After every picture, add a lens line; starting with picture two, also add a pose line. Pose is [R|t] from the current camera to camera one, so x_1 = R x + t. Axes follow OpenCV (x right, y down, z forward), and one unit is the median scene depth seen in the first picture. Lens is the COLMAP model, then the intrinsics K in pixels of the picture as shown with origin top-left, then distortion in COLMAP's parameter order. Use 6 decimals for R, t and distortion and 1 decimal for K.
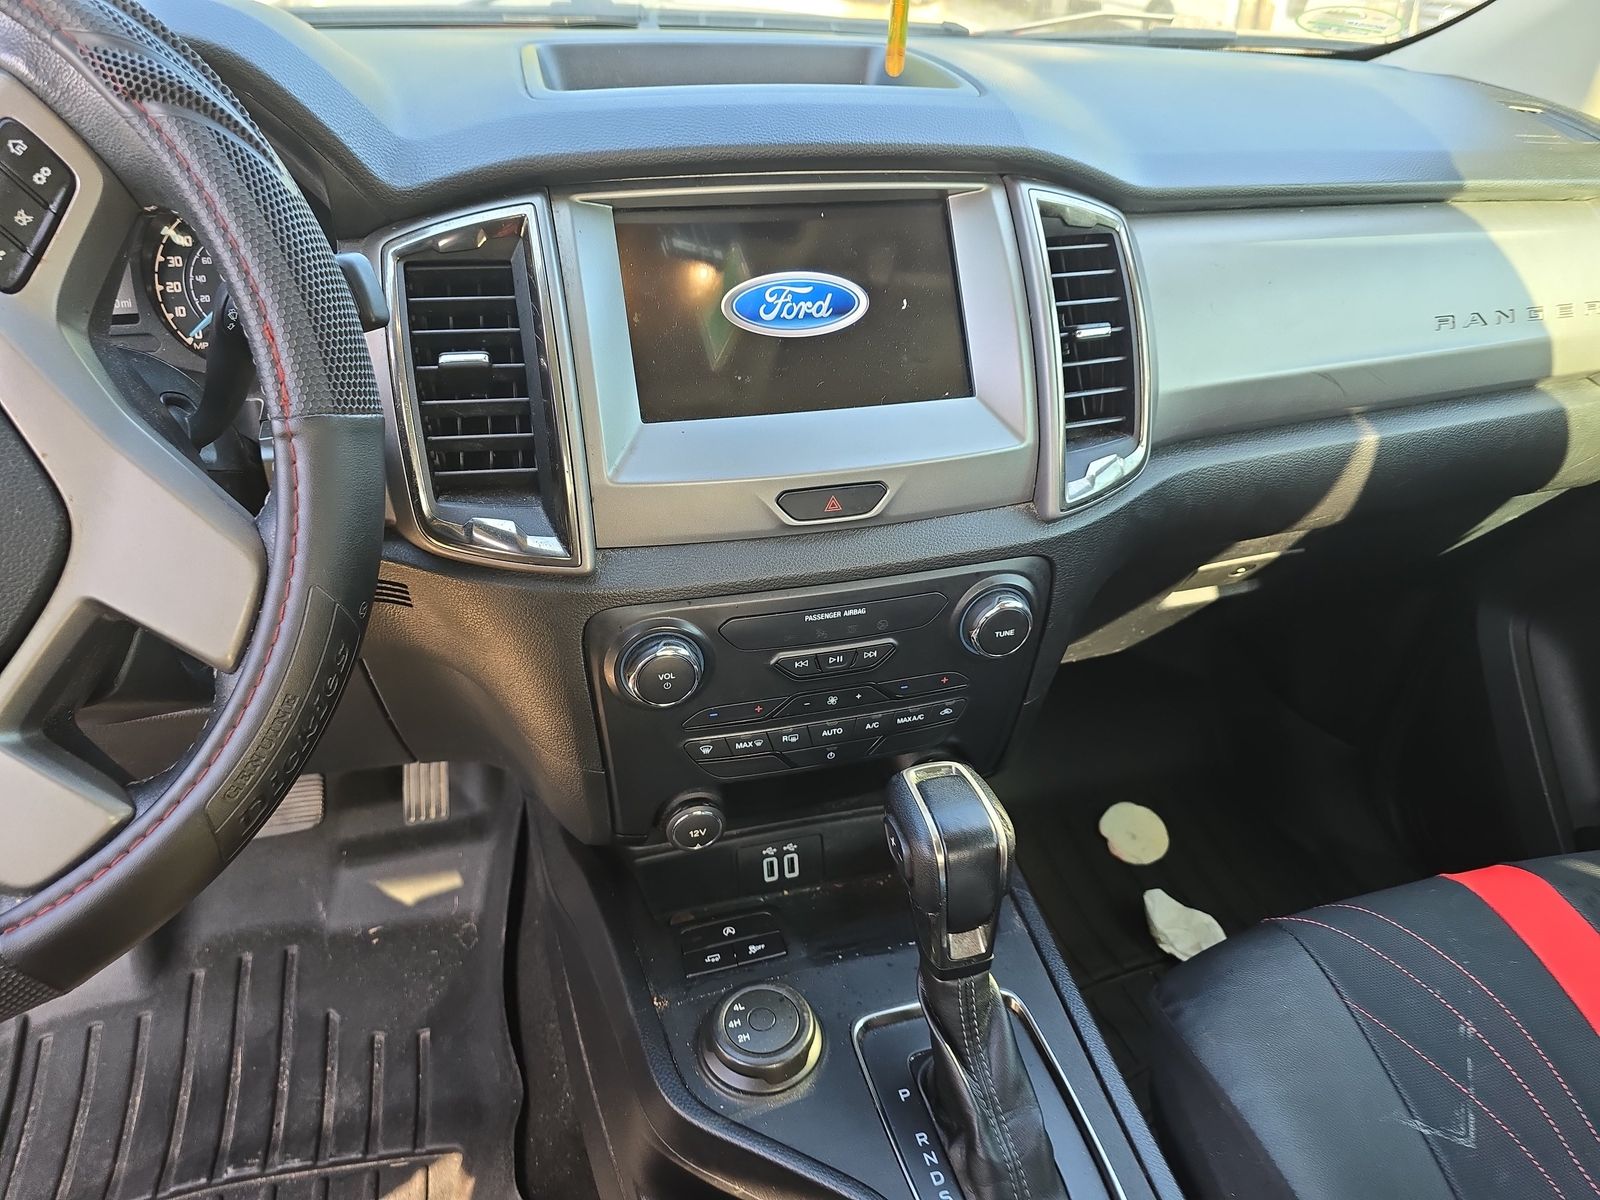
lens RADIAL K [[1131.7, 0, 808.2], [0, 1131.7, 608.5], [0, 0, 1]] dist [0.039047, -0.052825]
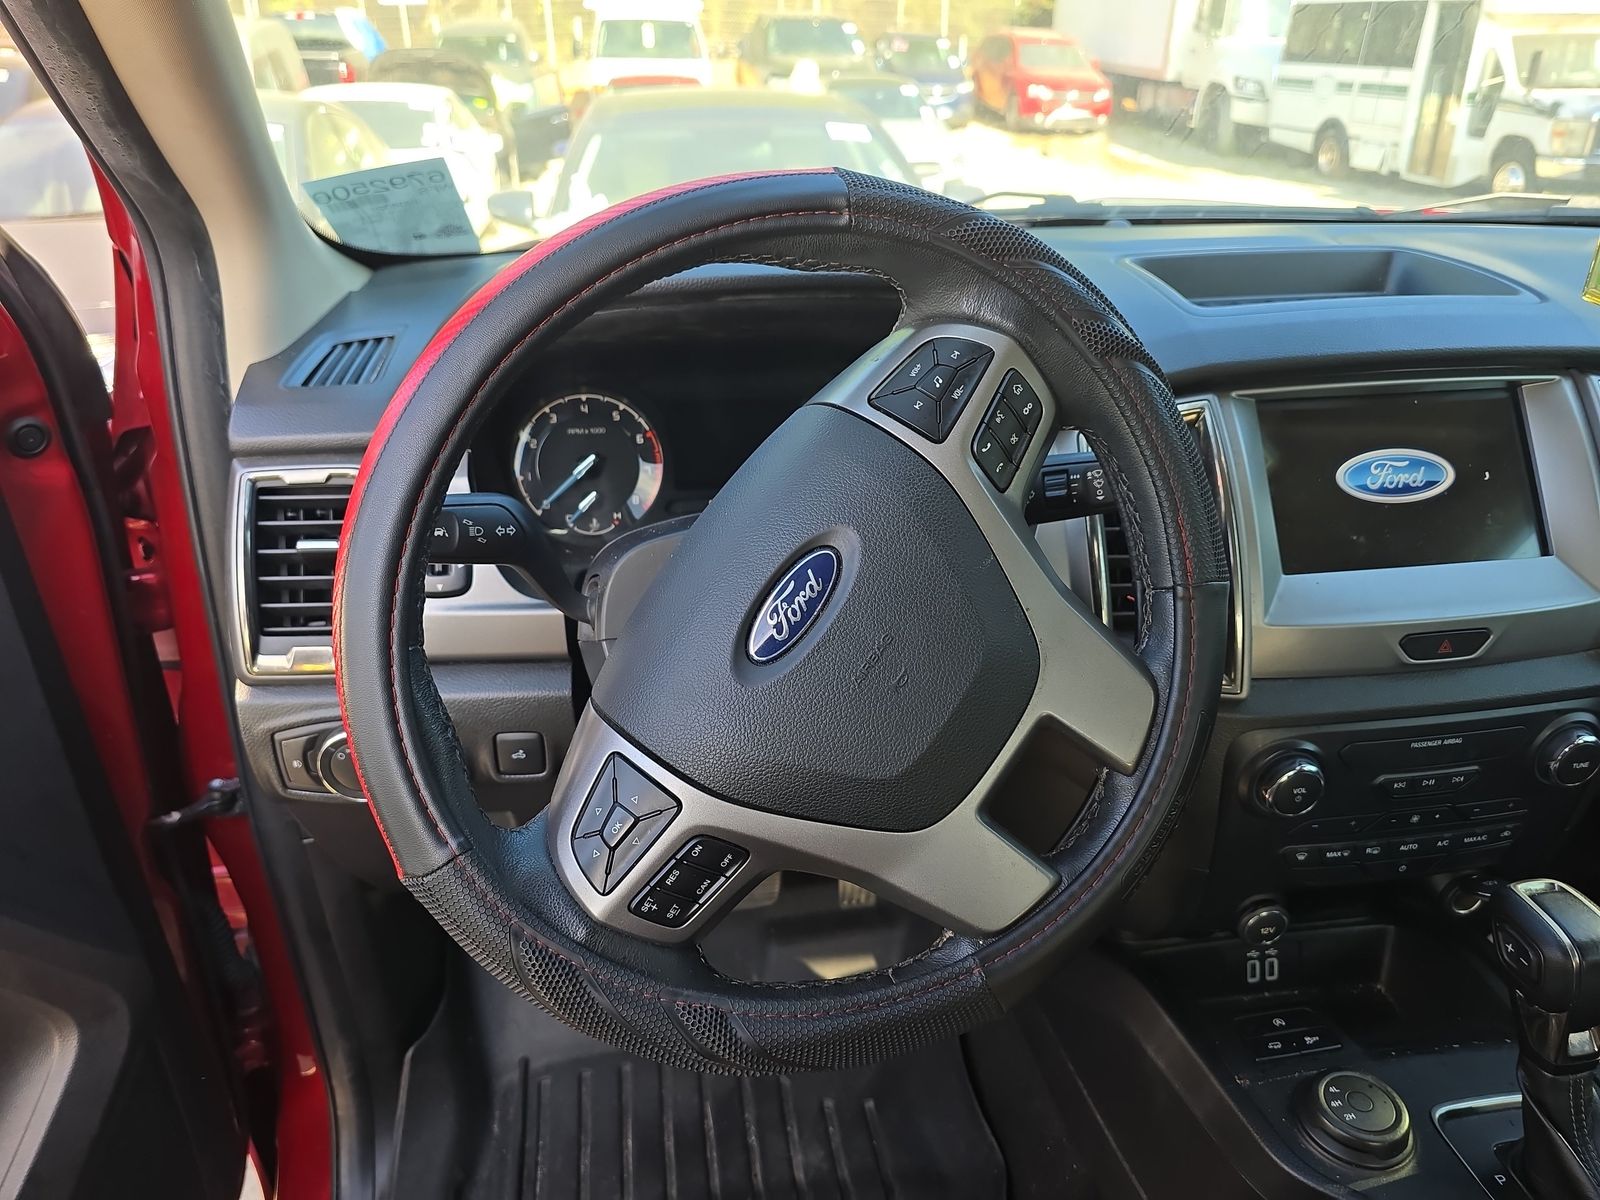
lens RADIAL K [[1131.7, 0, 783.4], [0, 1131.7, 613.1], [0, 0, 1]] dist [0.039047, -0.052825]
pose [[0.990927, 0.025531, -0.131956, -0.462207], [-0.037196, 0.995539, -0.086709, -0.000866], [0.129154, 0.090831, 0.987456, -0.226776]]
